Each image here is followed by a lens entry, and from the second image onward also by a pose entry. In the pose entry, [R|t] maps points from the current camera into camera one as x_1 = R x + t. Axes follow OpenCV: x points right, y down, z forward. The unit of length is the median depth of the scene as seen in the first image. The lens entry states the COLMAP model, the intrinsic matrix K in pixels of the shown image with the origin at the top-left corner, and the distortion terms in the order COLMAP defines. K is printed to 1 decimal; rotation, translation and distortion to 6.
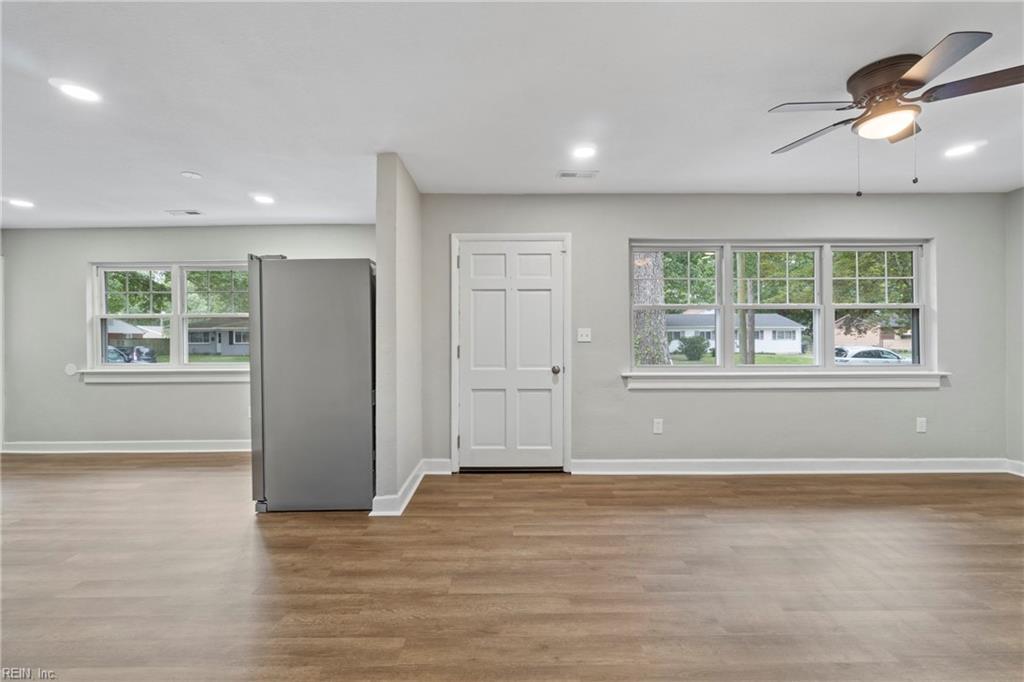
lens RADIAL K [[439.3, 0, 505.3], [0, 439.3, 339.1], [0, 0, 1]] dist [-0.005822, 0.000842]
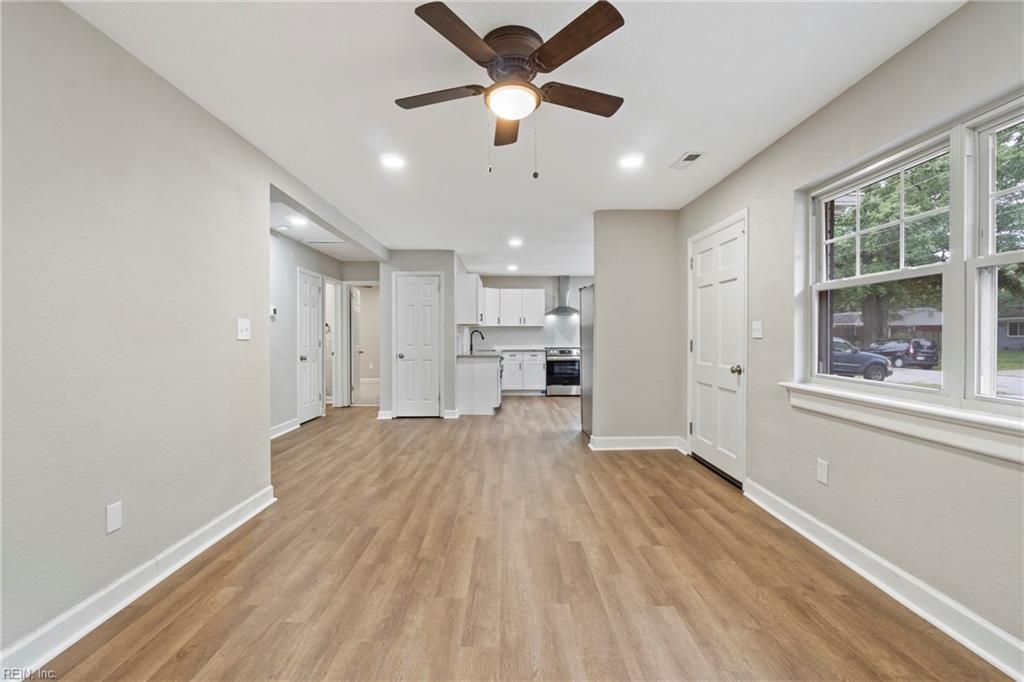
lens RADIAL K [[439.3, 0, 510.2], [0, 439.3, 334.3], [0, 0, 1]] dist [-0.005822, 0.000842]
pose [[0.007043, 0.001680, -0.999974, 0.991103], [0.004989, 0.999986, 0.001715, -0.005008], [0.999963, -0.005001, 0.007035, 0.543717]]
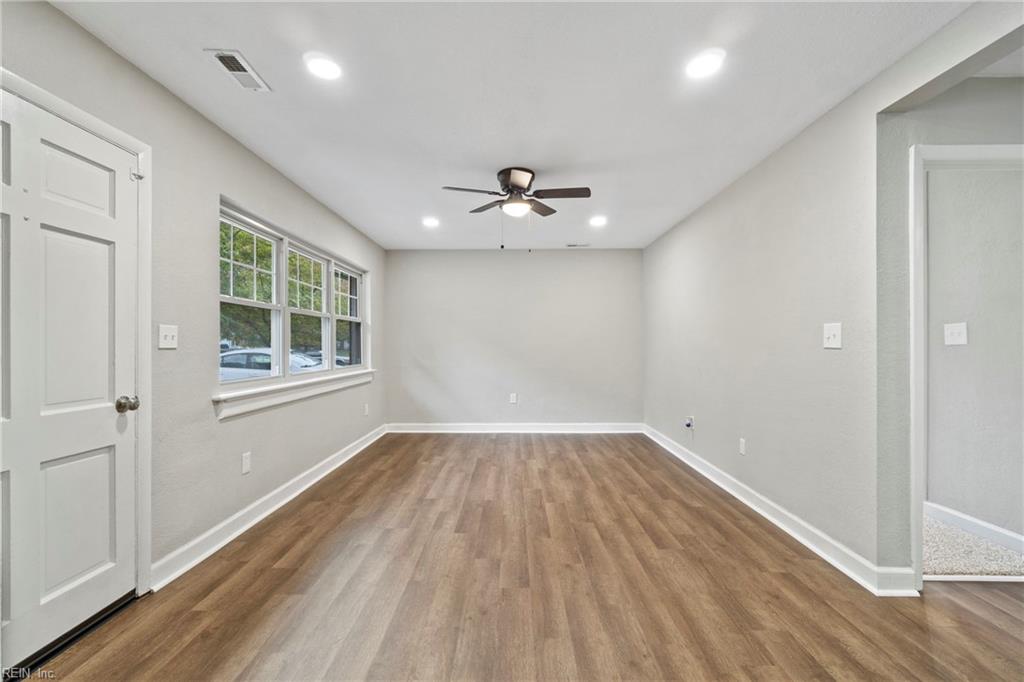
lens RADIAL K [[439.3, 0, 510.2], [0, 439.3, 343.4], [0, 0, 1]] dist [-0.005822, 0.000842]
pose [[0.009383, 0.007396, 0.999929, -0.387313], [-0.002769, 0.999969, -0.007371, 0.002374], [-0.999952, -0.002700, 0.009404, 0.554363]]
